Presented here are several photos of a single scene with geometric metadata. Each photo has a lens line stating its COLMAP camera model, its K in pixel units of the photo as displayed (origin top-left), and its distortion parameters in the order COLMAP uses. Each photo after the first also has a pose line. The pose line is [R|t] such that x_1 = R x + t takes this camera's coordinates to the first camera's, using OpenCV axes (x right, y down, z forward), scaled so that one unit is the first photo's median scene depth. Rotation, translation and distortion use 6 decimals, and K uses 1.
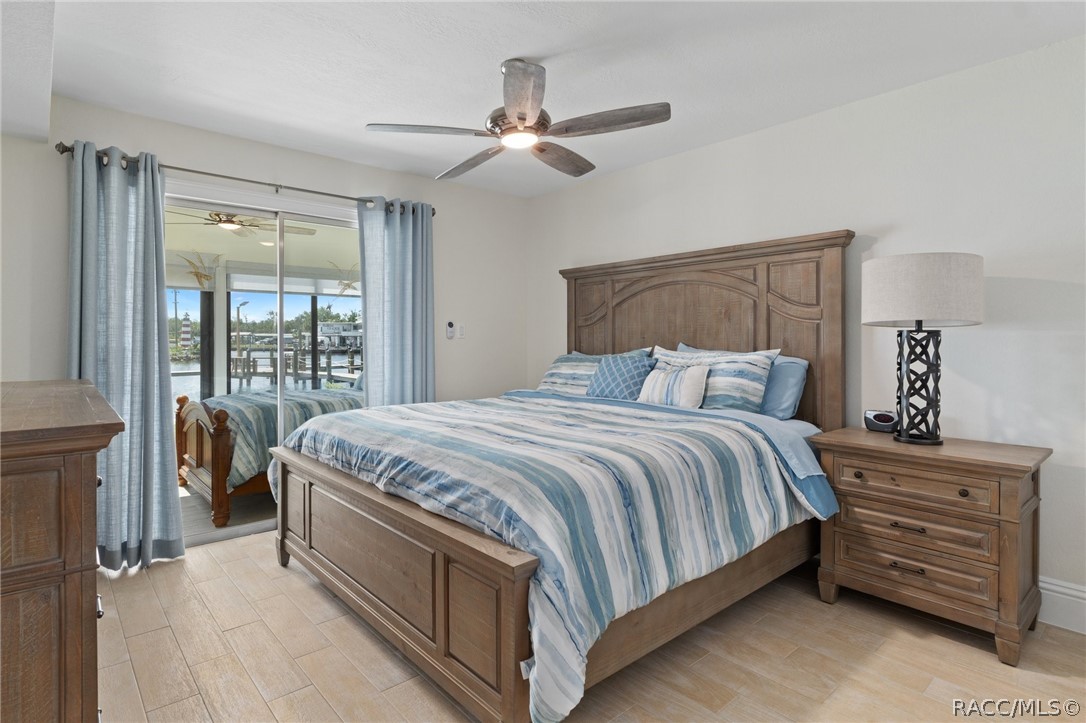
lens RADIAL K [[544.7, 0, 535.8], [0, 544.7, 350.1], [0, 0, 1]] dist [-0.005521, -0.001407]
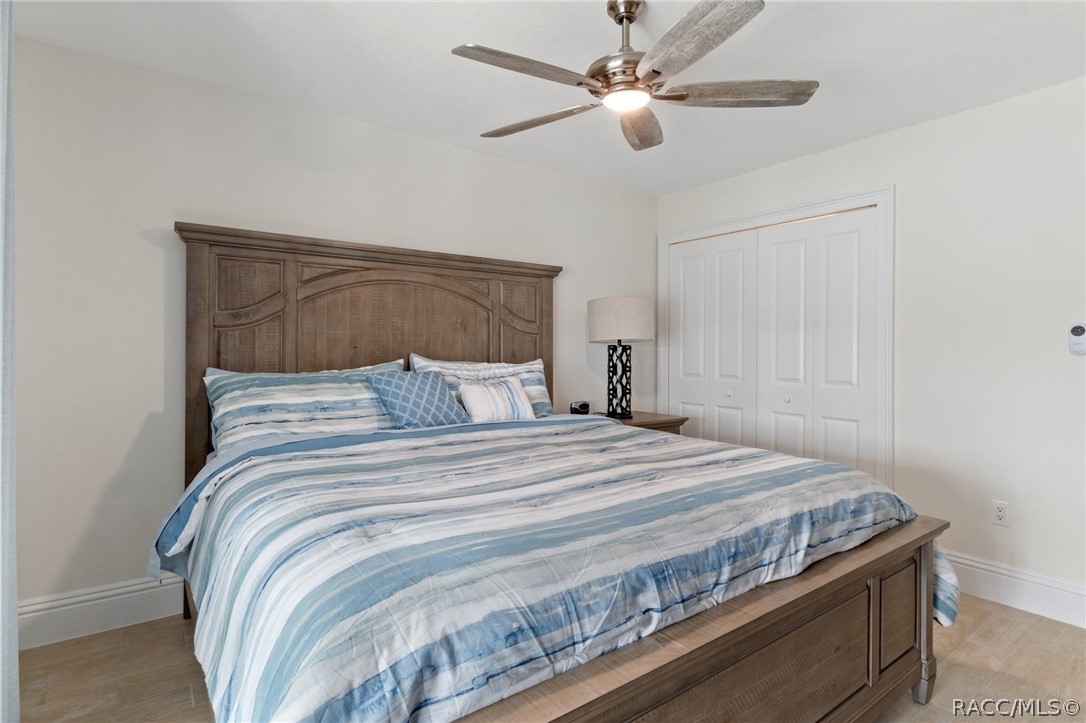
lens RADIAL K [[544.7, 0, 535.6], [0, 544.7, 356.9], [0, 0, 1]] dist [-0.005521, -0.001407]
pose [[0.115404, -0.008923, 0.993279, -0.594576], [0.012676, 0.999891, 0.007510, -0.012835], [-0.993238, 0.011724, 0.115504, 0.744531]]
